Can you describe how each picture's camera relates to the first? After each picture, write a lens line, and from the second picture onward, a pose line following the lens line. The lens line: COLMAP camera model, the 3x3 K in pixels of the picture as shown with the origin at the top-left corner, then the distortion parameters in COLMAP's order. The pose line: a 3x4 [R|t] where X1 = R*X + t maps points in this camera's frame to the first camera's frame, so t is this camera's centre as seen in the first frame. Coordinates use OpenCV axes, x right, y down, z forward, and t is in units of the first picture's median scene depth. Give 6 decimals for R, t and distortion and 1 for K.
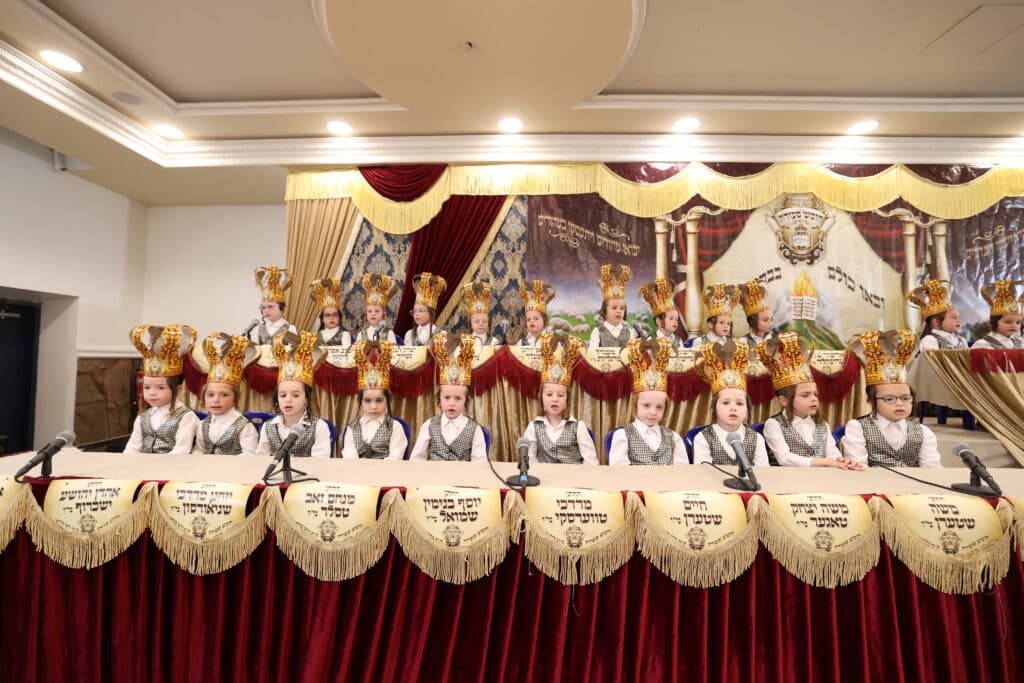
lens RADIAL K [[478.5, 0, 504.6], [0, 478.5, 330.8], [0, 0, 1]] dist [-0.010344, 0.007662]
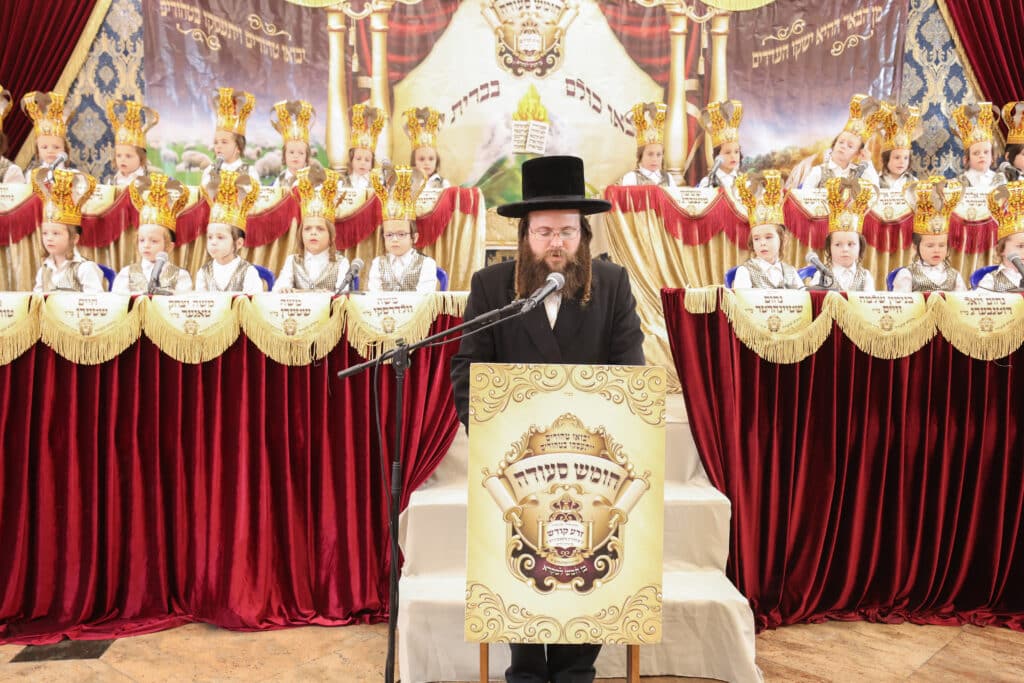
lens RADIAL K [[1066.1, 0, 514.1], [0, 1066.1, 345.7], [0, 0, 1]] dist [0.107583, 0.000000]
pose [[0.998217, -0.015951, 0.057522, 0.495188], [0.007138, 0.988619, 0.150273, 0.022695], [-0.059265, -0.149595, 0.986970, -0.688640]]
